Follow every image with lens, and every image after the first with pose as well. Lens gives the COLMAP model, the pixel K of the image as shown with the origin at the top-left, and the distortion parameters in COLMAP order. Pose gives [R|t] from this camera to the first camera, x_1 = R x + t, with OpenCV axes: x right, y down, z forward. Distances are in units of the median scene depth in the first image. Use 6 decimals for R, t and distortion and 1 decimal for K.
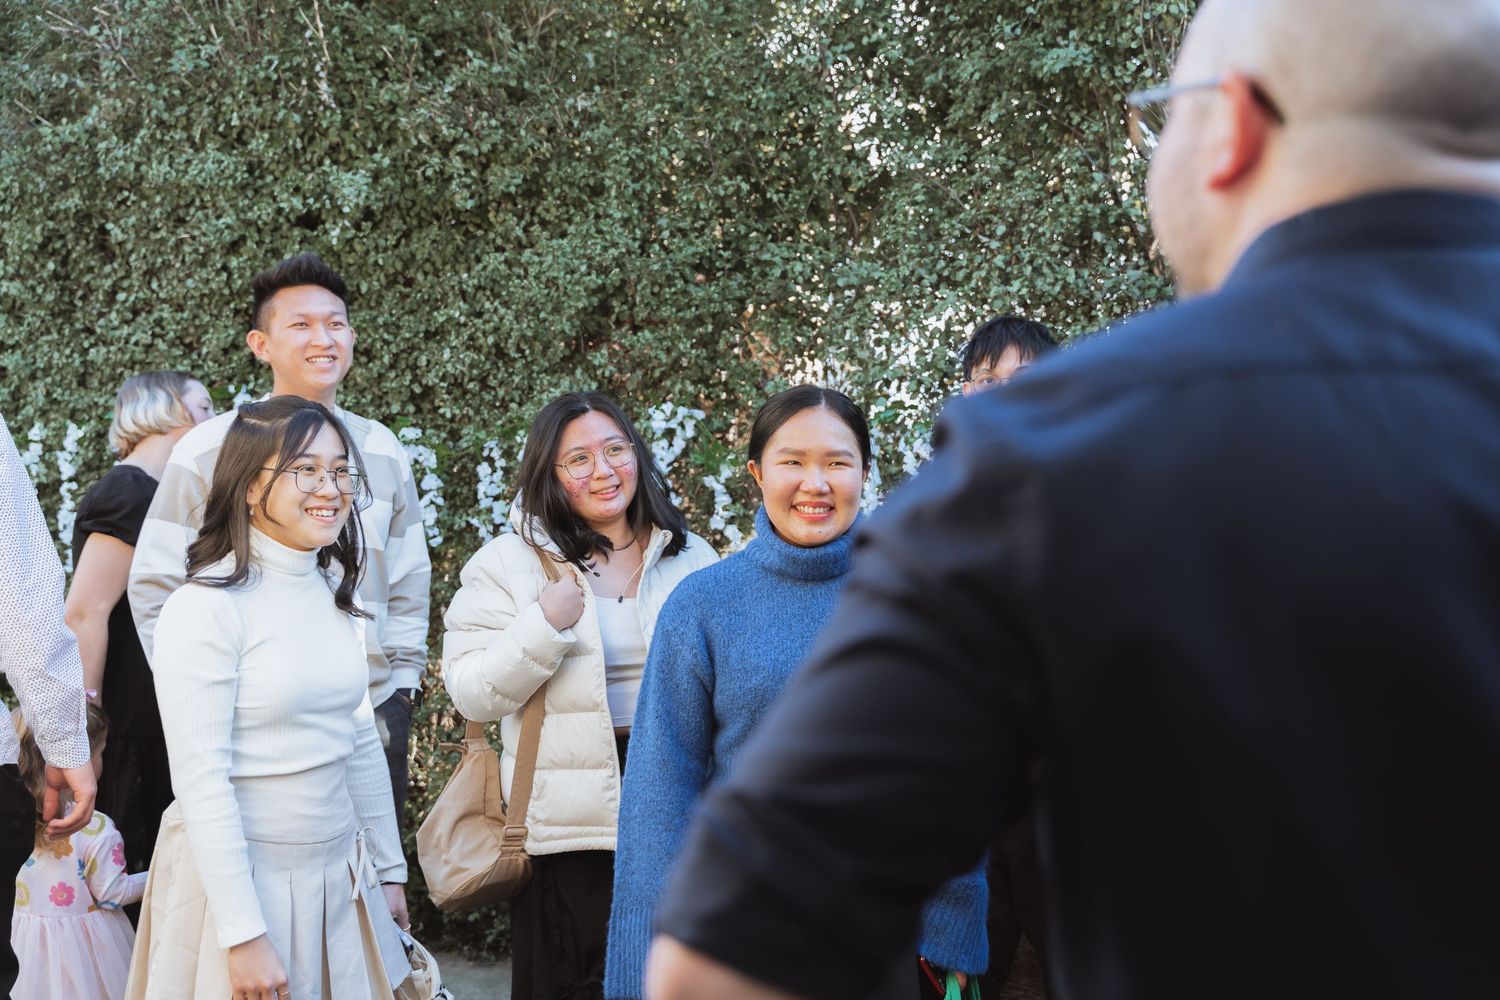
lens RADIAL K [[1511.4, 0, 750.1], [0, 1511.4, 500.2], [0, 0, 1]] dist [-0.018269, 0.000000]
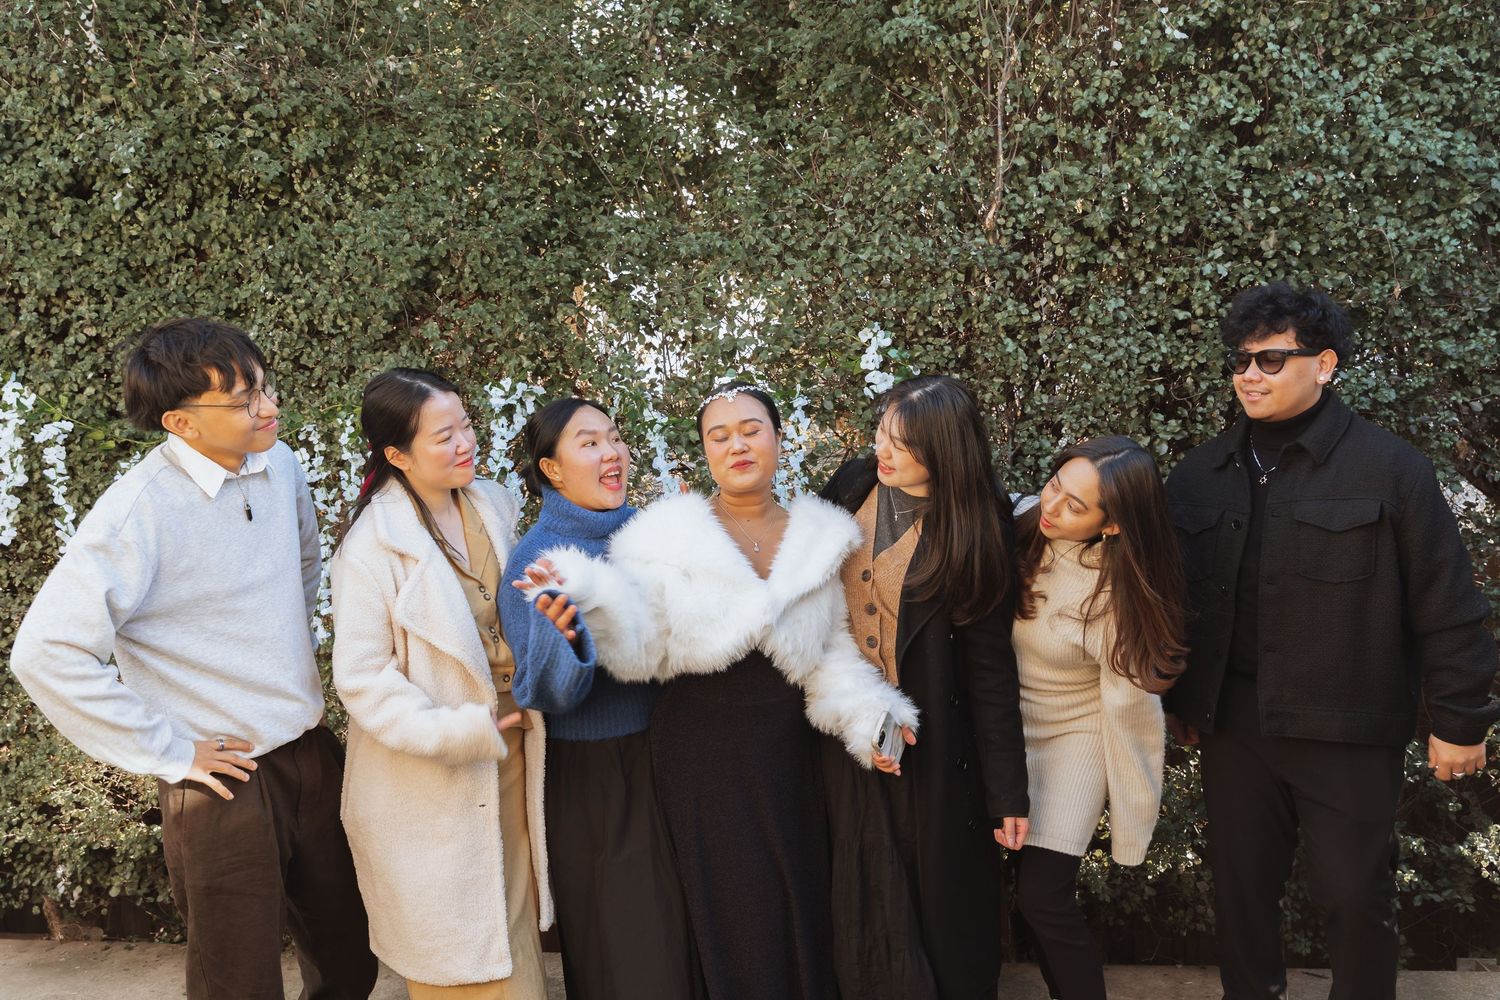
lens RADIAL K [[1176.6, 0, 753.0], [0, 1176.6, 534.2], [0, 0, 1]] dist [-0.008476, -0.014693]
pose [[0.969989, -0.046254, 0.238710, -0.080291], [0.035591, 0.998175, 0.048788, 0.003485], [-0.240531, -0.038828, 0.969865, 0.217417]]
